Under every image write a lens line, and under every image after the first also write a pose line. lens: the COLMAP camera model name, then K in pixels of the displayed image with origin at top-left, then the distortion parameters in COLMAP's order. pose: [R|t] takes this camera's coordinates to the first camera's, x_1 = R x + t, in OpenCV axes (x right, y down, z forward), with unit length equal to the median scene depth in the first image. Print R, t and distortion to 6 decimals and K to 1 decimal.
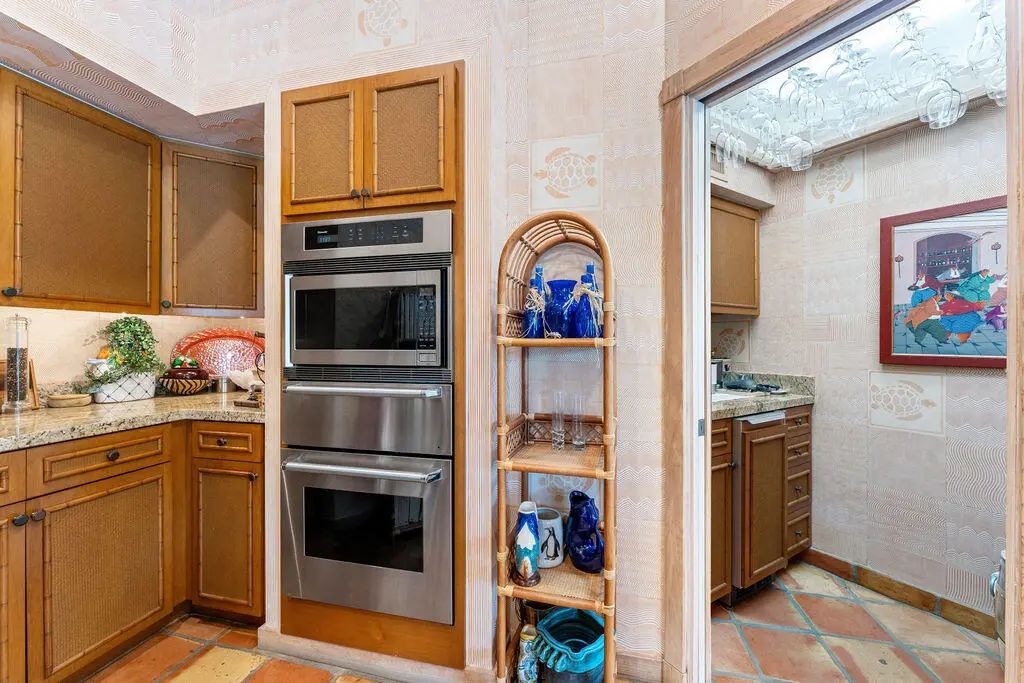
lens RADIAL K [[411.6, 0, 514.1], [0, 411.6, 341.0], [0, 0, 1]] dist [-0.000884, -0.000179]
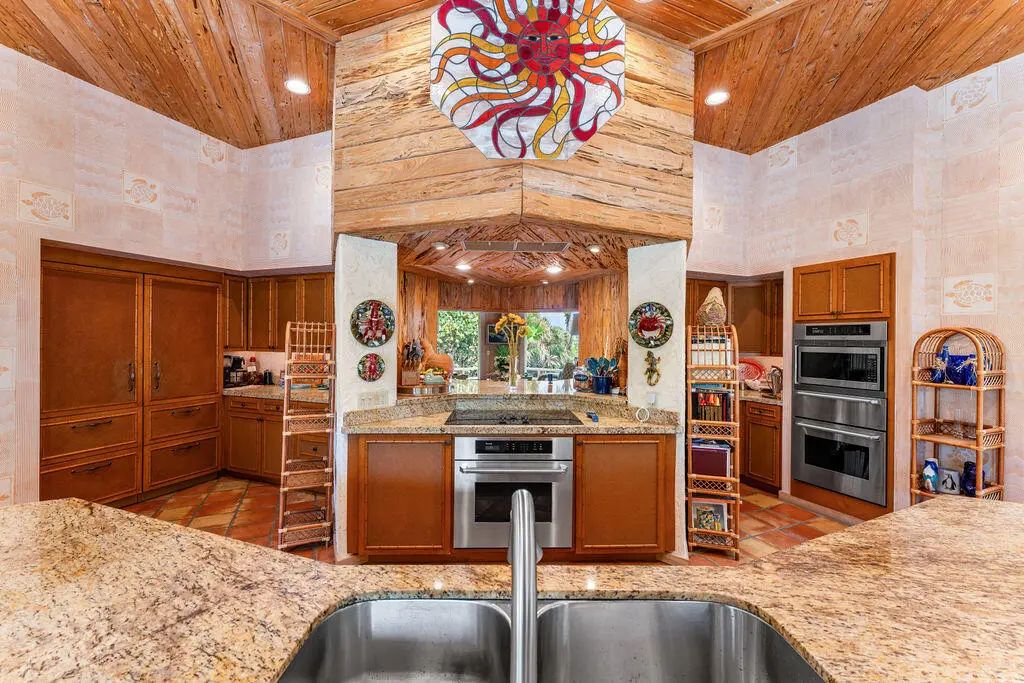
lens RADIAL K [[411.6, 0, 514.1], [0, 411.6, 341.0], [0, 0, 1]] dist [-0.000884, -0.000179]
pose [[0.619504, 0.009307, -0.784939, 0.331724], [-0.006057, 0.999957, 0.007076, -0.205398], [0.784970, 0.000371, 0.619533, -1.889600]]
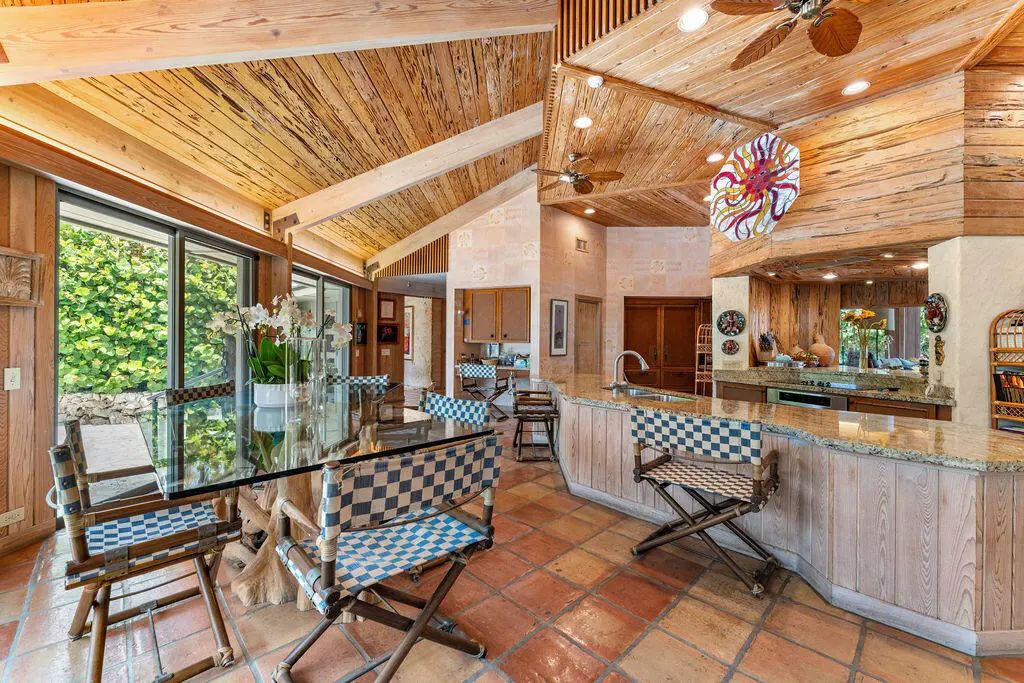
lens RADIAL K [[411.6, 0, 514.1], [0, 411.6, 341.0], [0, 0, 1]] dist [-0.000884, -0.000179]
pose [[-0.521829, -0.005710, -0.853031, 2.337168], [-0.004825, 0.999981, -0.003742, -0.097194], [0.853037, 0.002163, -0.521847, -0.975377]]
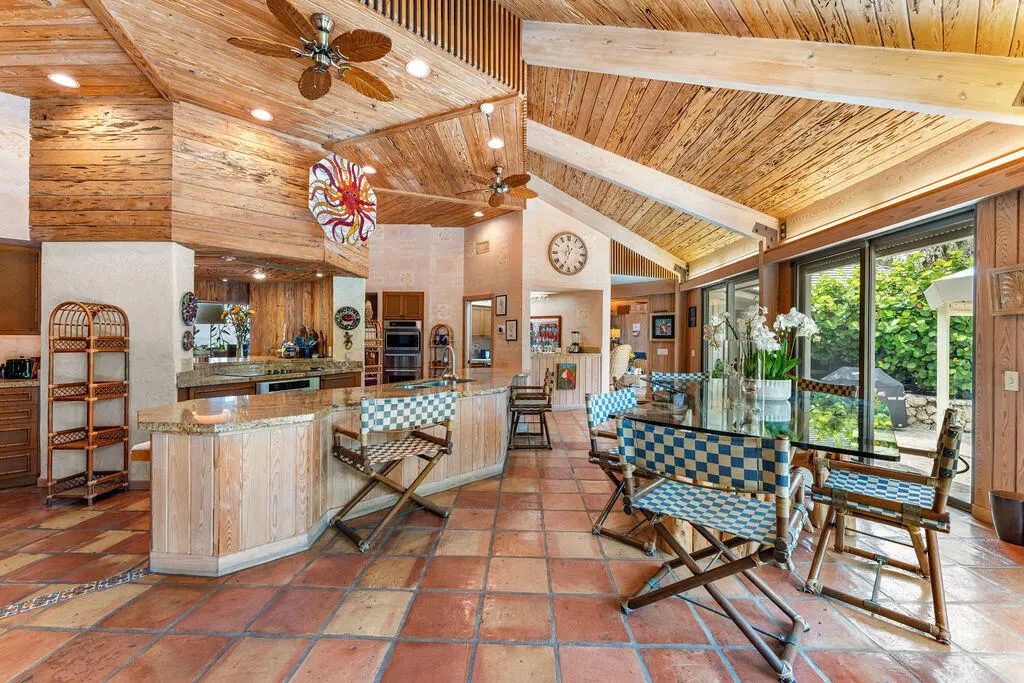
lens RADIAL K [[411.6, 0, 514.1], [0, 411.6, 341.0], [0, 0, 1]] dist [-0.000884, -0.000179]
pose [[0.978341, 0.010598, 0.206728, -0.074688], [-0.012679, 0.999881, 0.008743, -0.114707], [-0.206611, -0.011175, 0.978359, -4.201156]]
